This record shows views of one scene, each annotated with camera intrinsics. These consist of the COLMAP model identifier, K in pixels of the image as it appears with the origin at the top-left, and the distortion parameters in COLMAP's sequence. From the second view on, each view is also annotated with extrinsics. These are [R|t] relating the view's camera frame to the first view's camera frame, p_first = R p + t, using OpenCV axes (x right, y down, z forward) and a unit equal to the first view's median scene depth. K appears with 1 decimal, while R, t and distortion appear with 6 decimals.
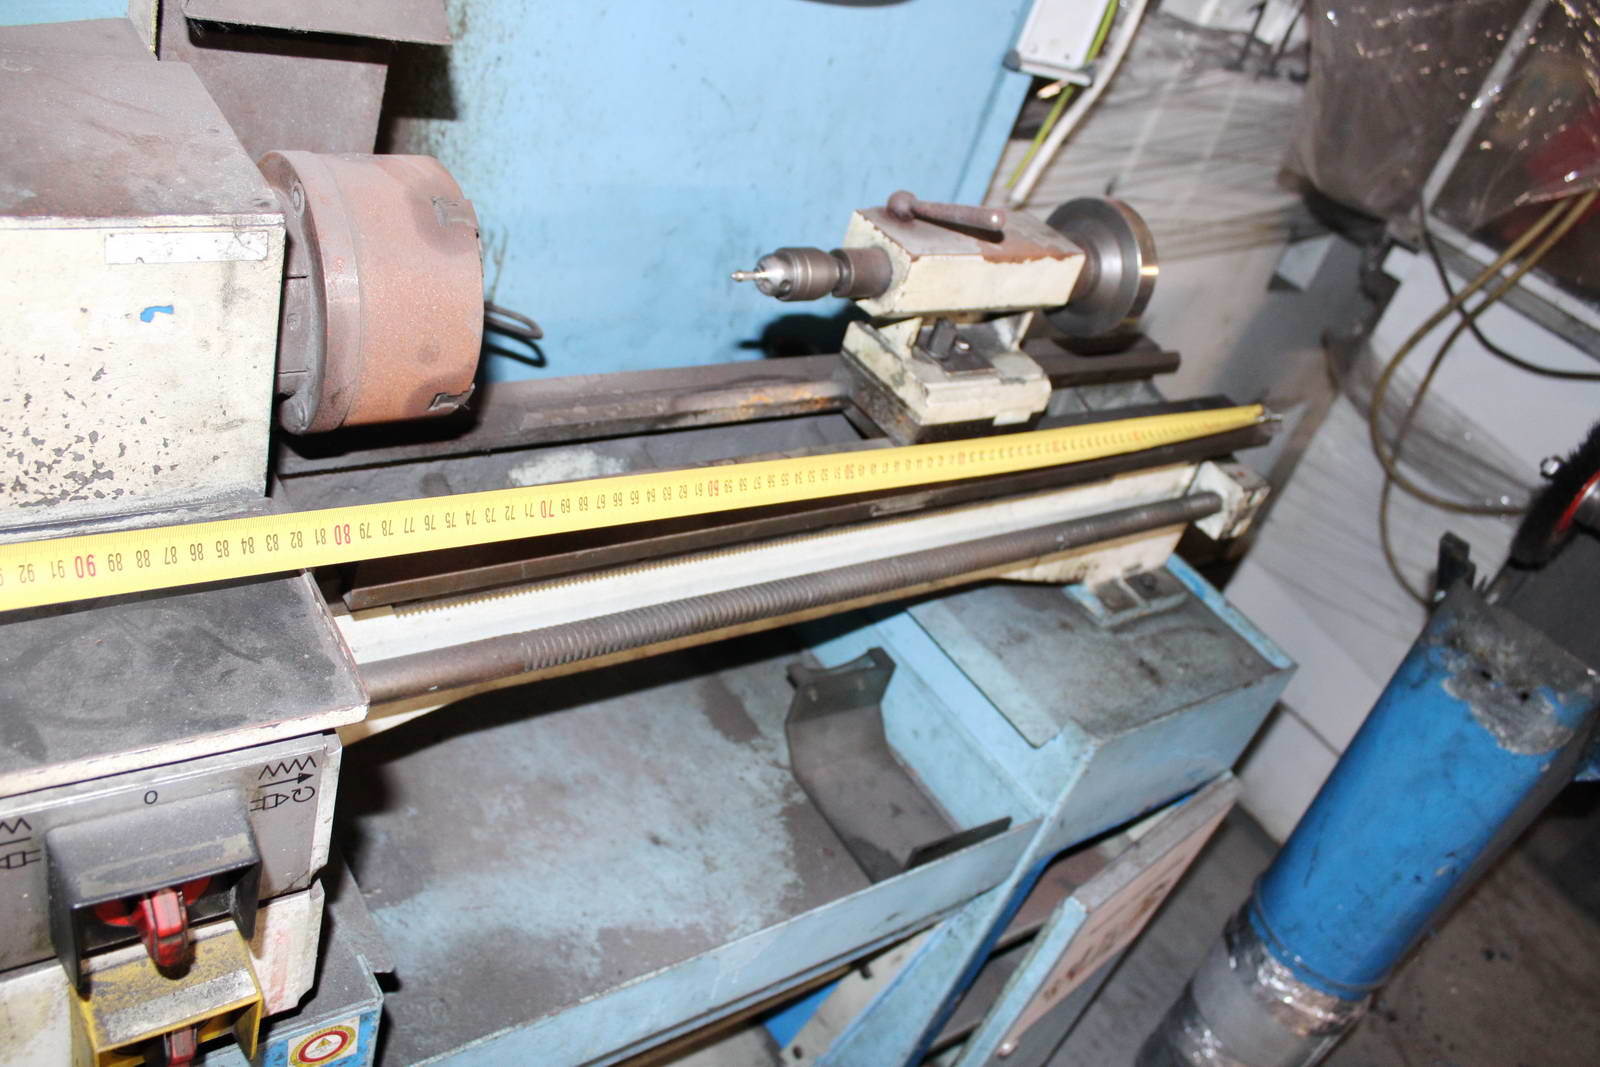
lens RADIAL K [[1296.5, 0, 804.2], [0, 1296.5, 525.7], [0, 0, 1]] dist [-0.161864, 0.125952]
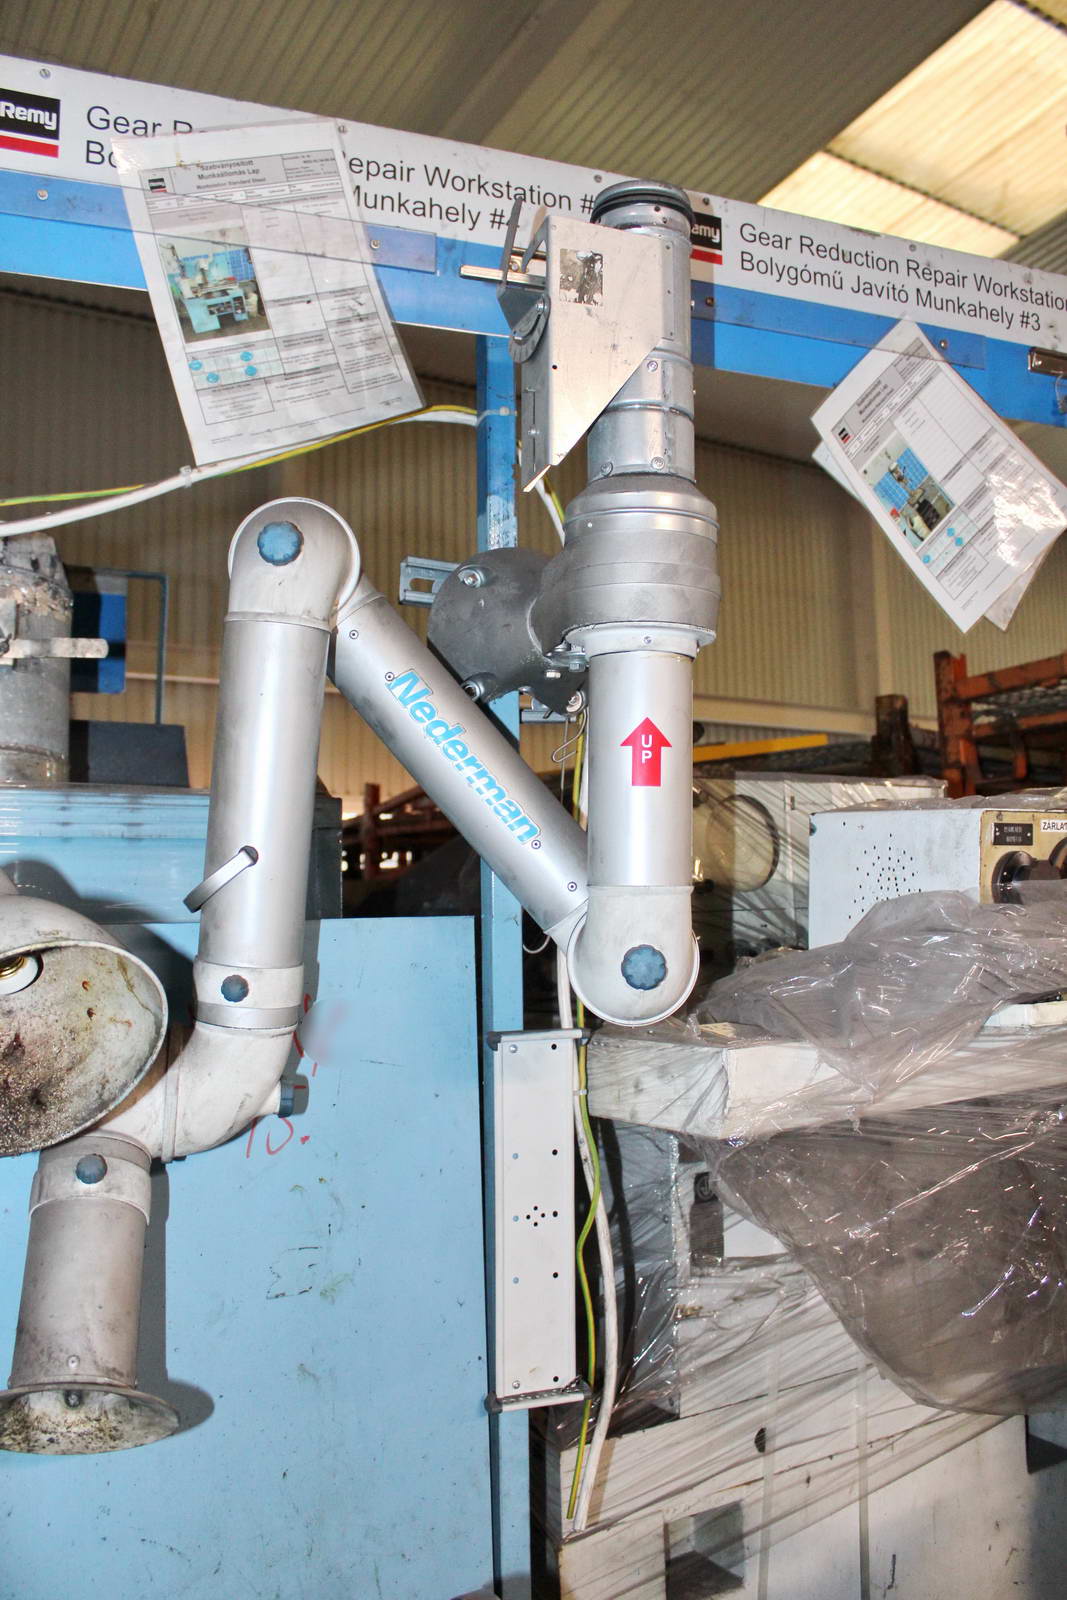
lens RADIAL K [[1296.5, 0, 518.3], [0, 1296.5, 796.2], [0, 0, 1]] dist [-0.161864, 0.125952]
pose [[0.949012, -0.313774, -0.030370, 0.470026], [0.214948, 0.714549, -0.665745, -0.061326], [0.230595, 0.625272, 0.745561, -0.038852]]
